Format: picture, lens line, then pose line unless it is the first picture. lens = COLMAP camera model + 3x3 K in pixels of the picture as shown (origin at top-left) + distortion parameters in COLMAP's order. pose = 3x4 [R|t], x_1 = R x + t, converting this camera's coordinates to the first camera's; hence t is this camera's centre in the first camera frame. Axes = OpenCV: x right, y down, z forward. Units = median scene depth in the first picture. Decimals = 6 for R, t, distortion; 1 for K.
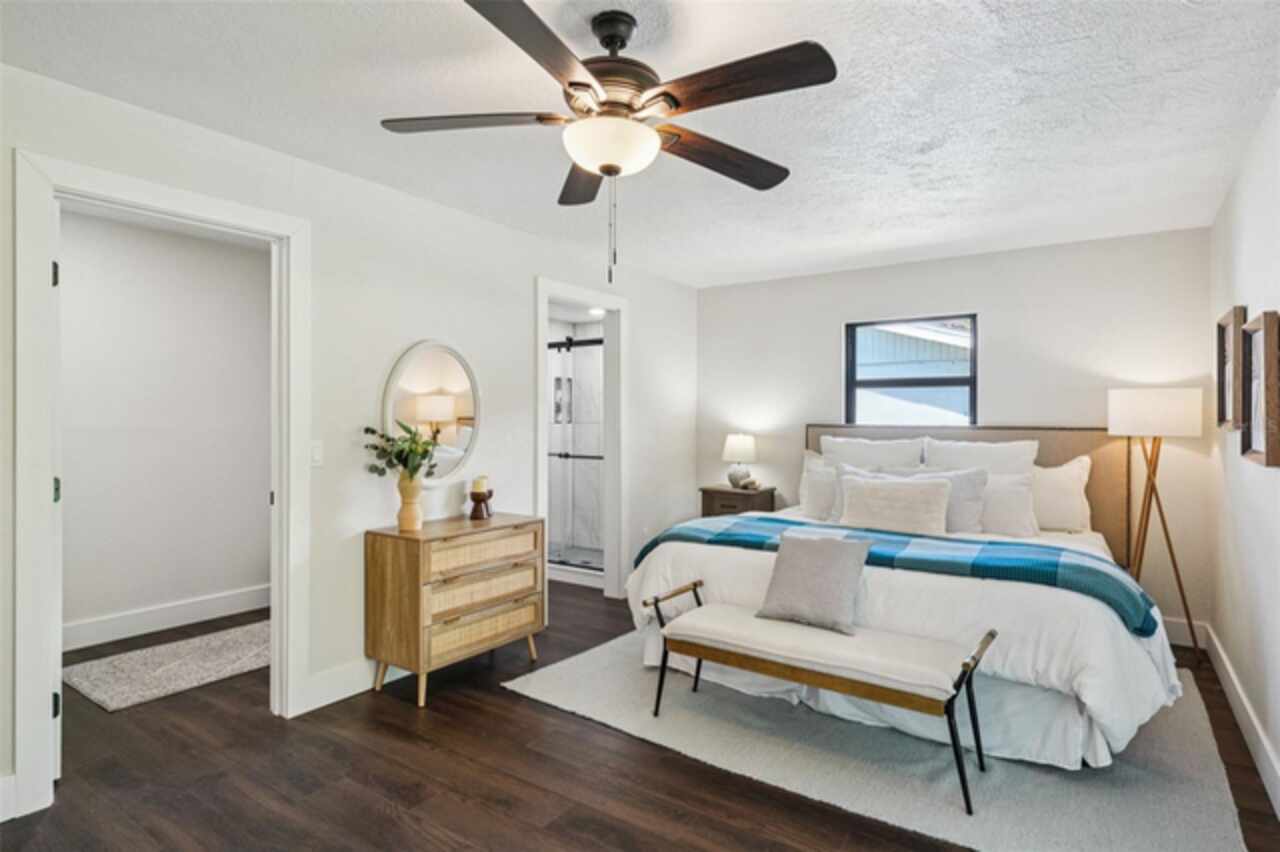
lens RADIAL K [[691.9, 0, 643.2], [0, 691.9, 430.4], [0, 0, 1]] dist [-0.000055, -0.000020]
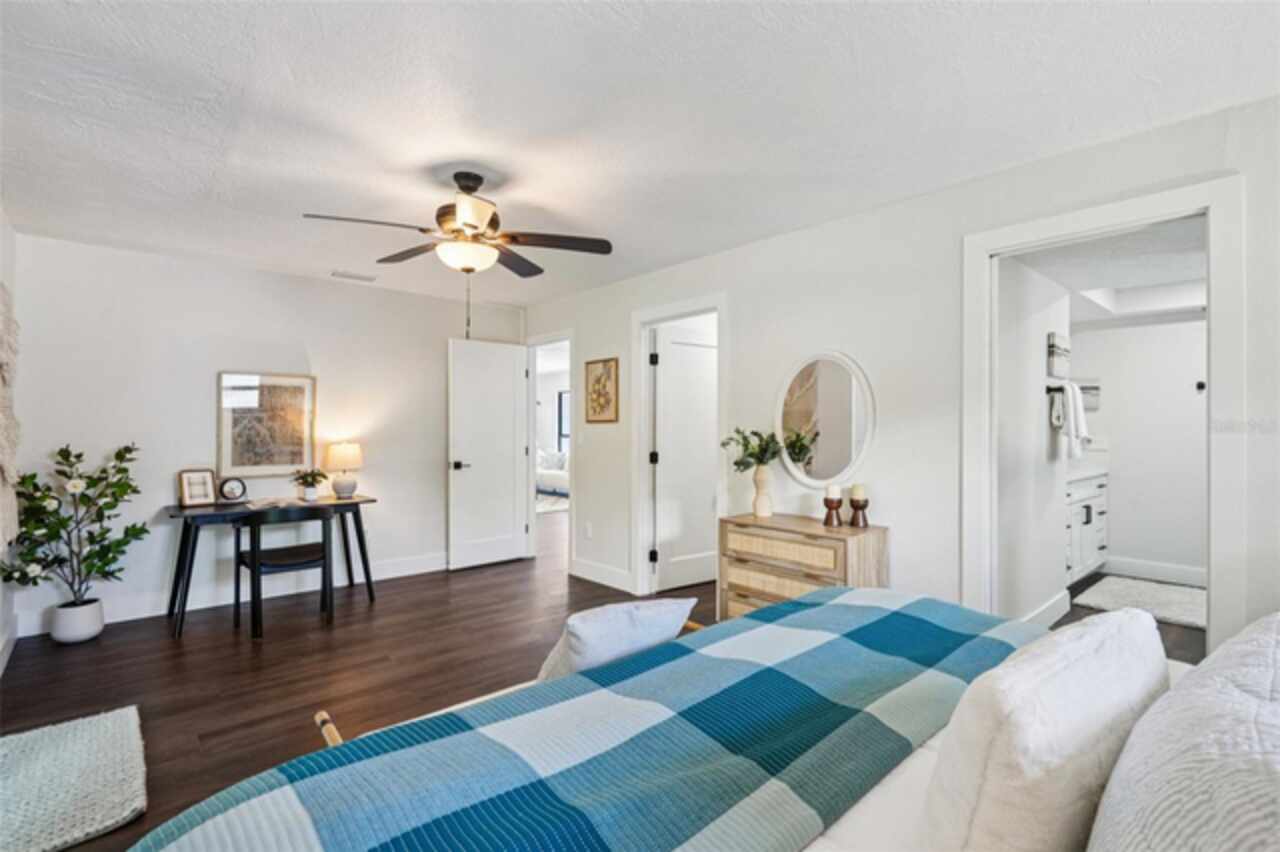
lens RADIAL K [[585.0, 0, 641.4], [0, 585.0, 420.4], [0, 0, 1]] dist [-0.000787, -0.000144]
pose [[-0.215332, 0.001192, -0.976540, 0.653528], [-0.003094, 0.999993, 0.001903, -0.022045], [0.976536, 0.003431, -0.215327, 0.932260]]
